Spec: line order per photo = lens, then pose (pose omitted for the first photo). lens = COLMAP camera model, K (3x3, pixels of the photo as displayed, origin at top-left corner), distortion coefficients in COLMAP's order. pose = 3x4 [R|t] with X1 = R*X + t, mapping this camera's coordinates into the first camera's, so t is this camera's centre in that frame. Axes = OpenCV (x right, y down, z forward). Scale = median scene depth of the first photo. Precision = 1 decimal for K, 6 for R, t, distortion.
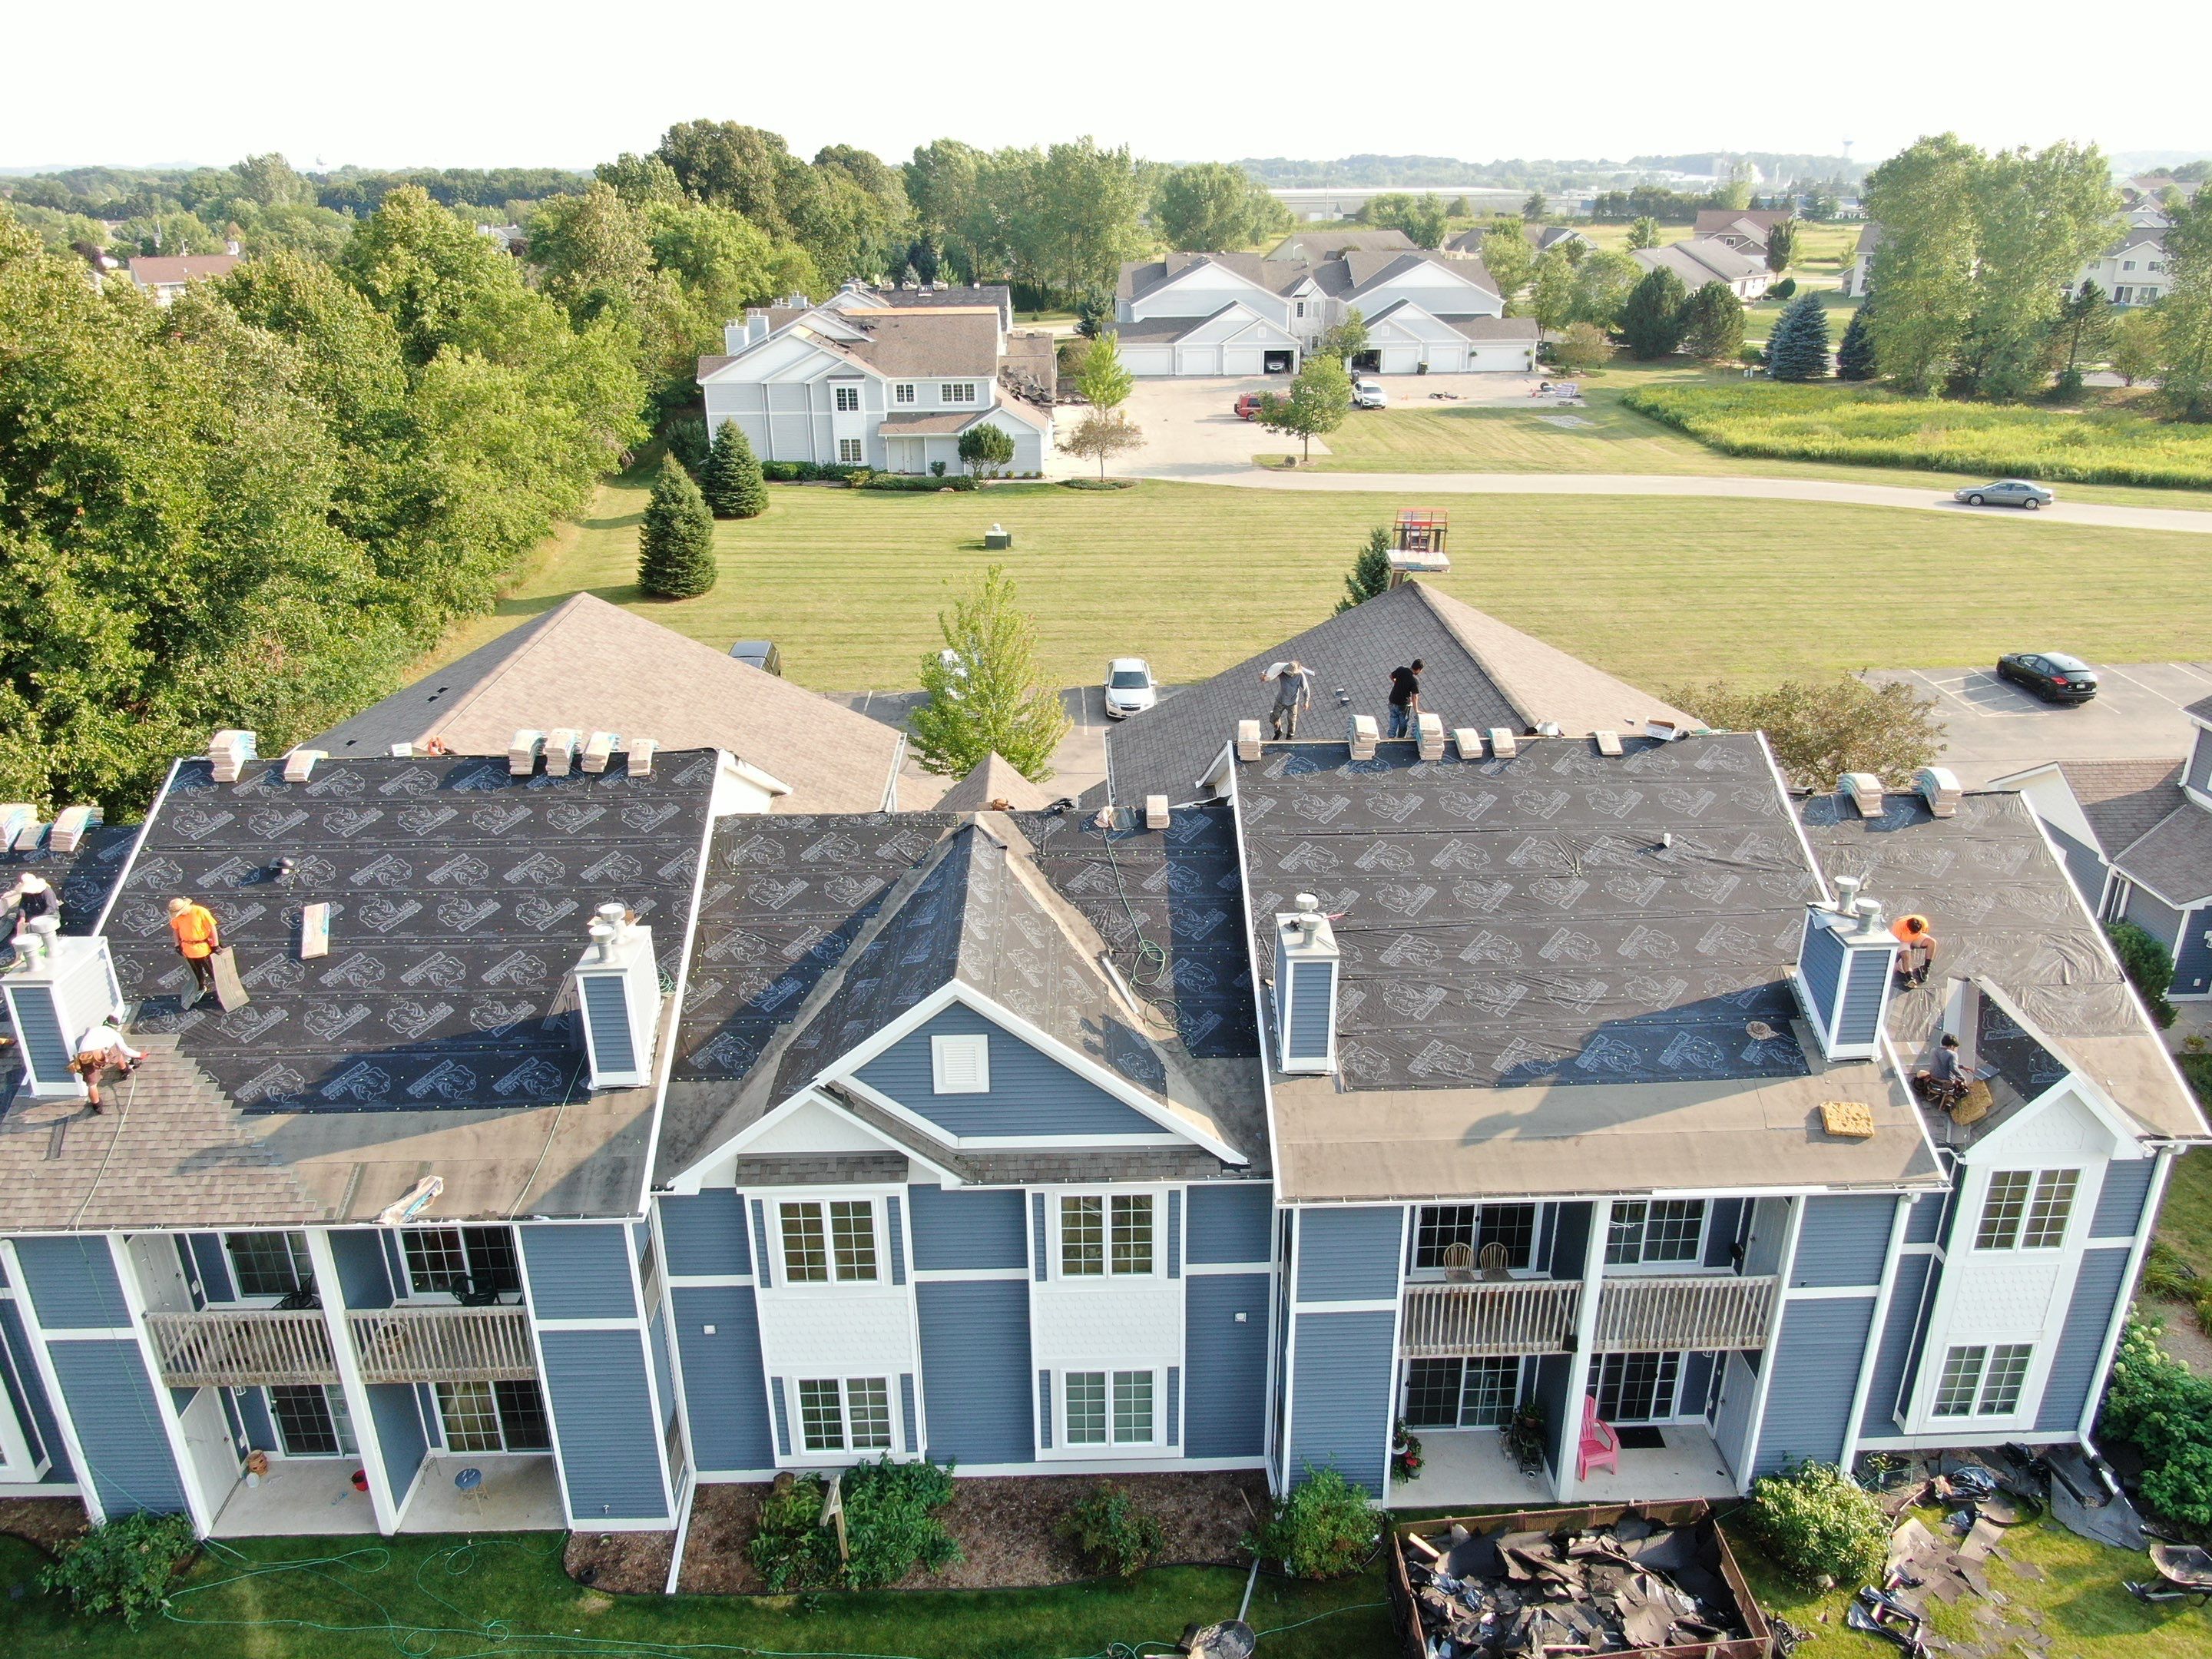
lens RADIAL K [[1594.9, 0, 1106.0], [0, 1594.9, 829.5], [0, 0, 1]] dist [-0.028490, 0.027625]
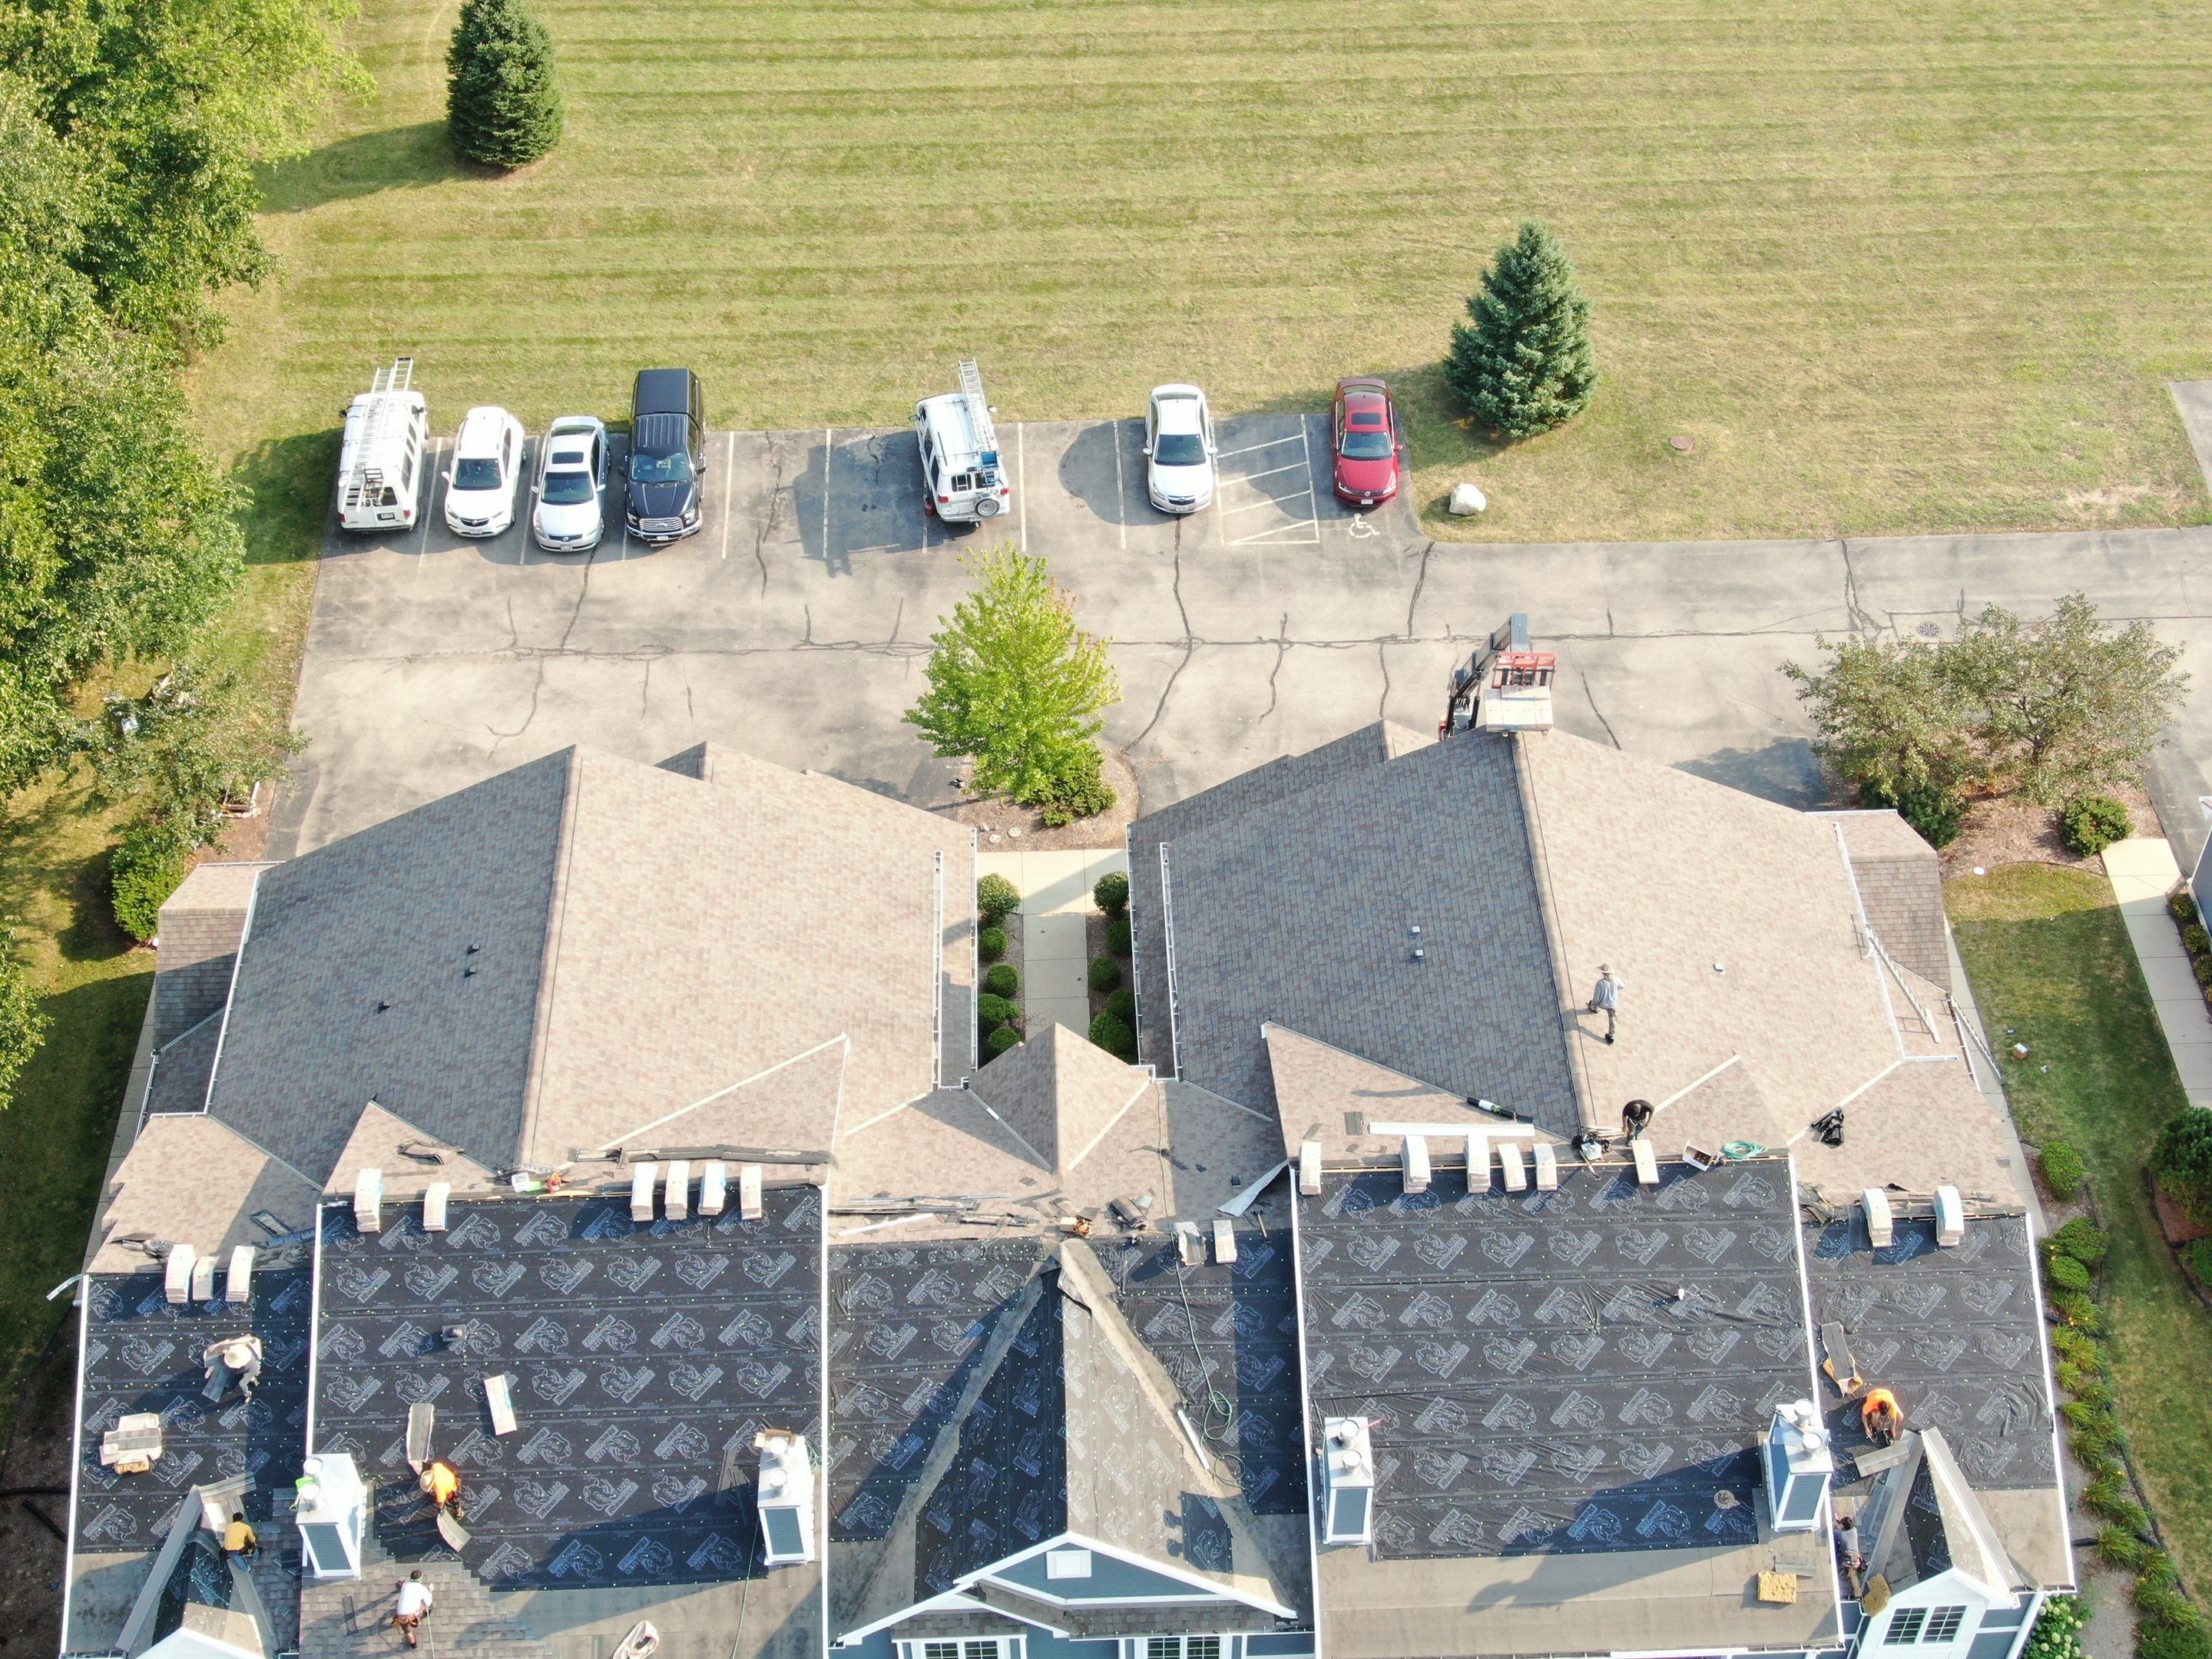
lens RADIAL K [[2918.9, 0, 1106.0], [0, 2918.9, 829.5], [0, 0, 1]] dist [0.227770, -1.169039]
pose [[0.999981, -0.006119, 0.000704, -0.054290], [0.005303, 0.913422, 0.406979, -1.195176], [-0.003133, -0.406967, 0.913437, -0.799983]]
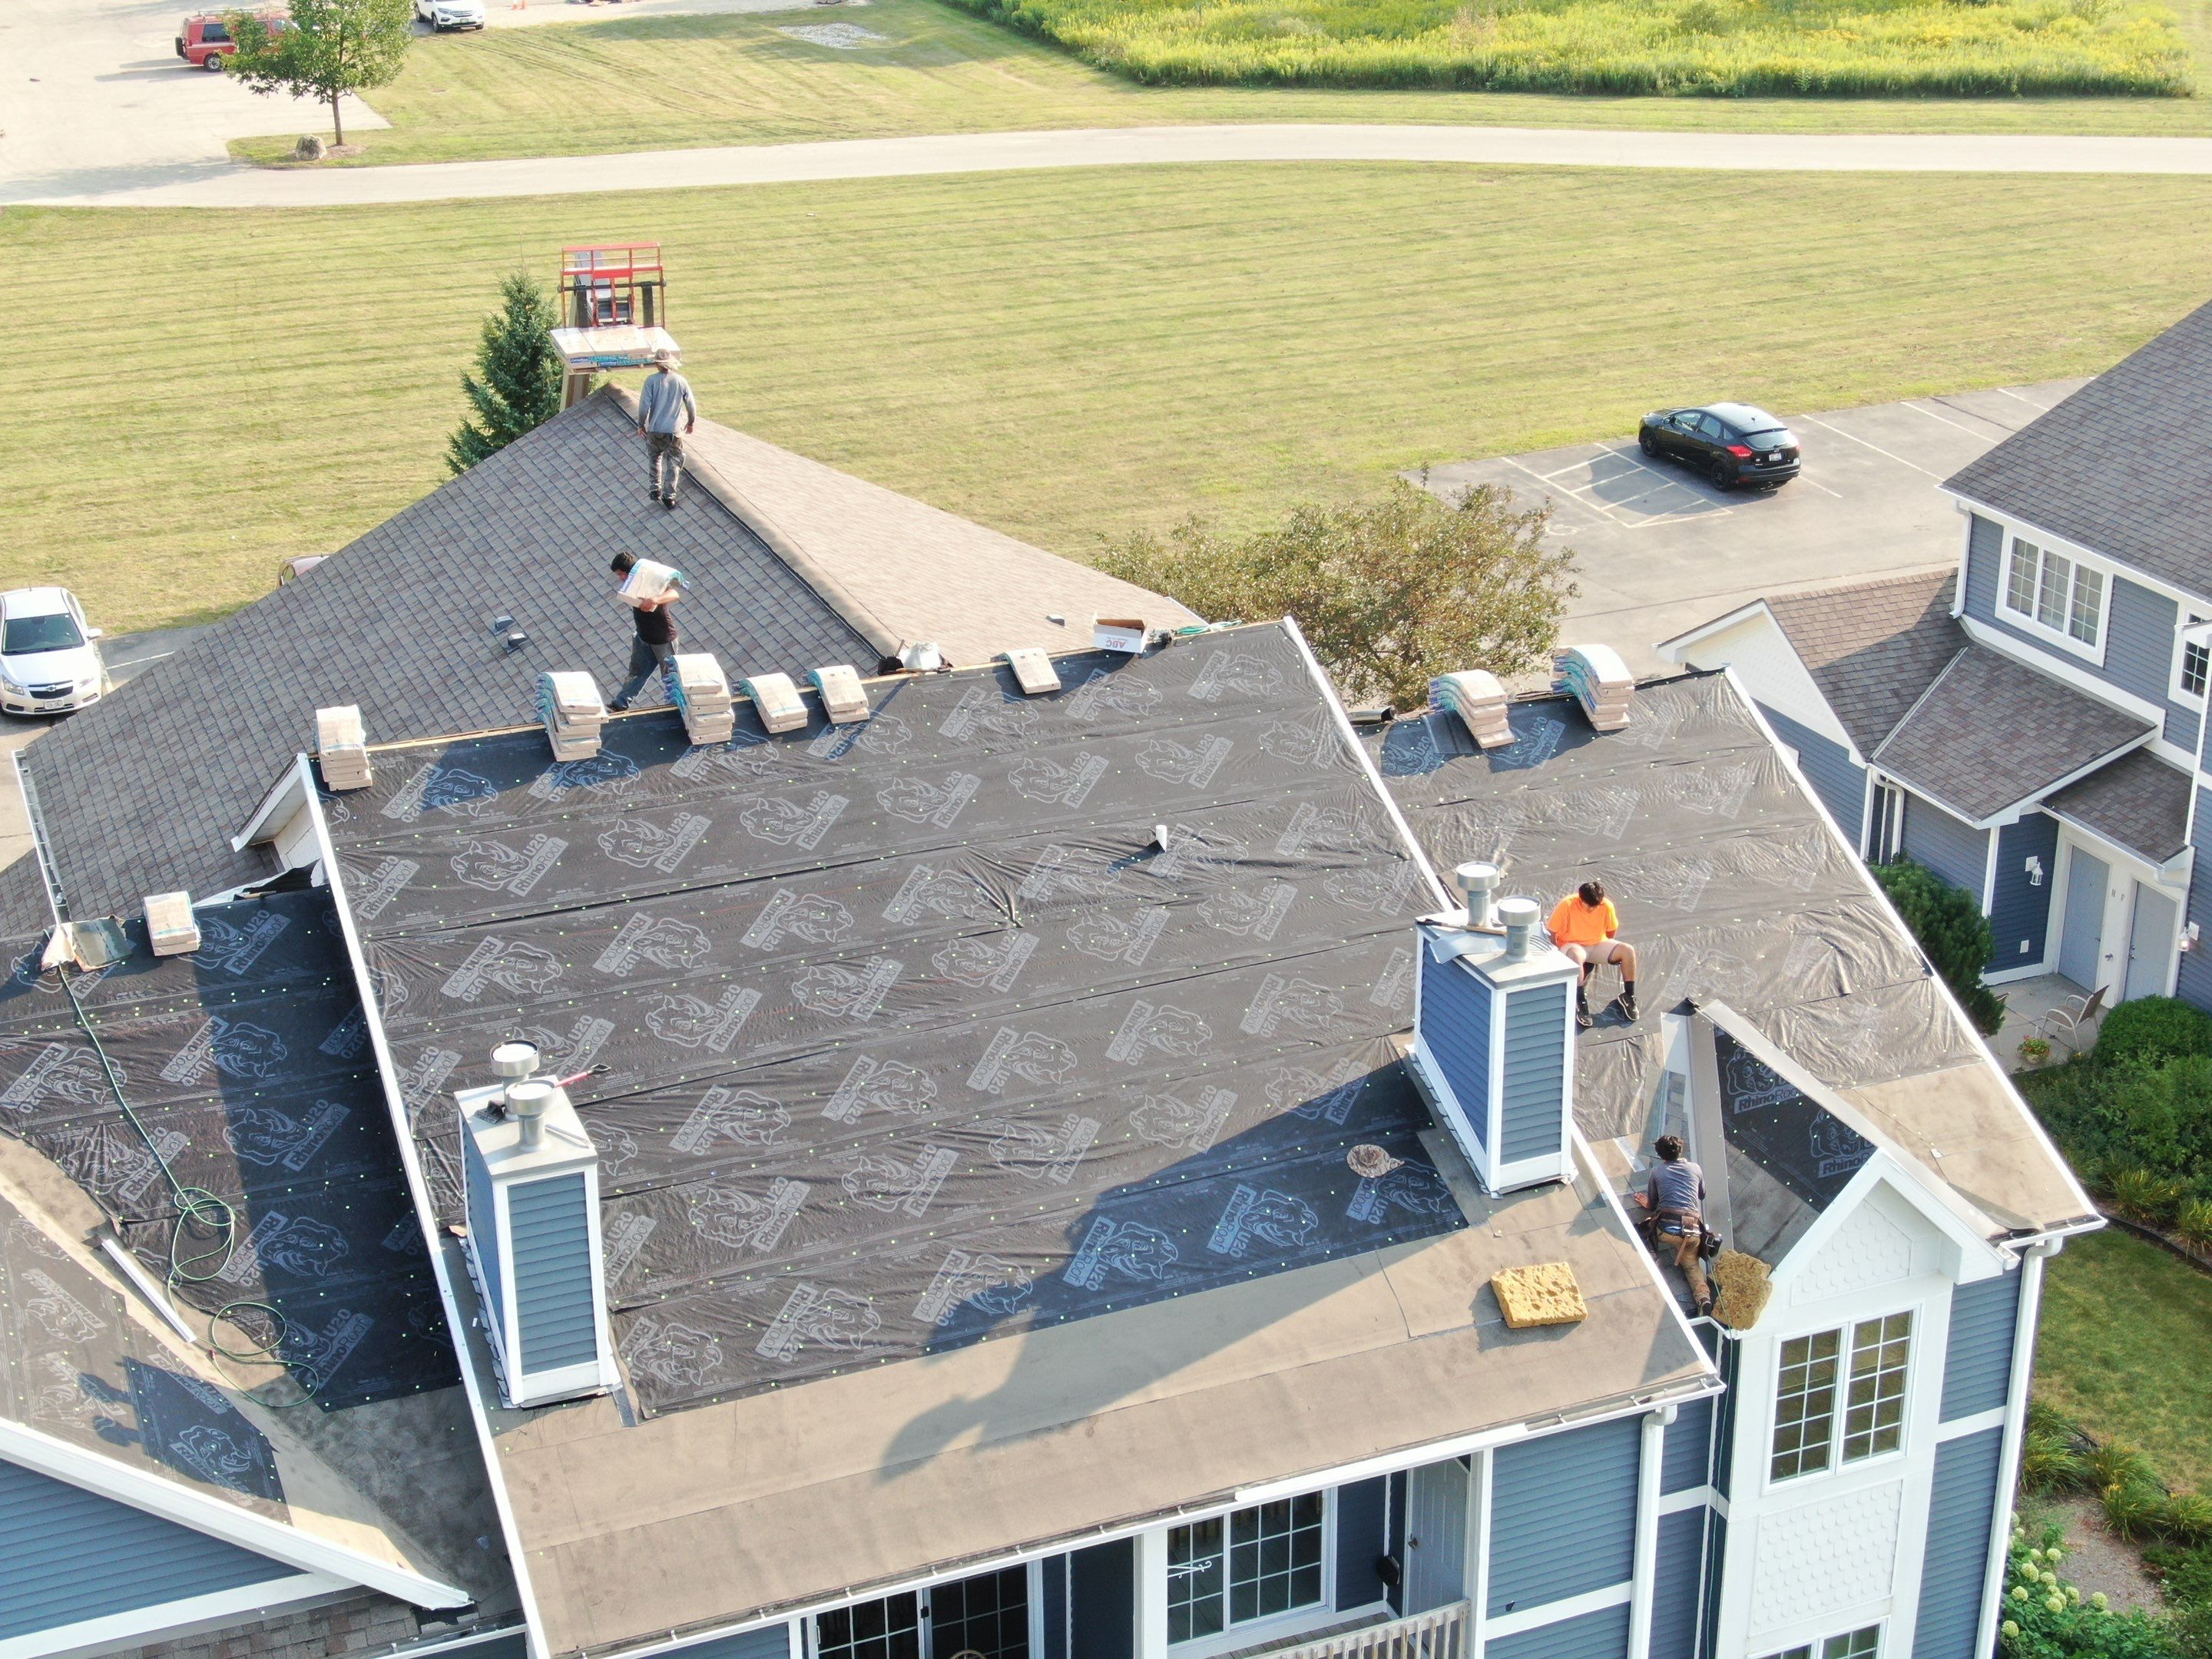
lens RADIAL K [[3126.2, 0, 1106.0], [0, 3126.2, 829.5], [0, 0, 1]] dist [0.359077, -2.107193]
pose [[0.935060, -0.132774, 0.328684, -0.016806], [0.135513, 0.990667, 0.014670, -0.014979], [-0.327564, 0.030823, 0.944326, -0.003958]]
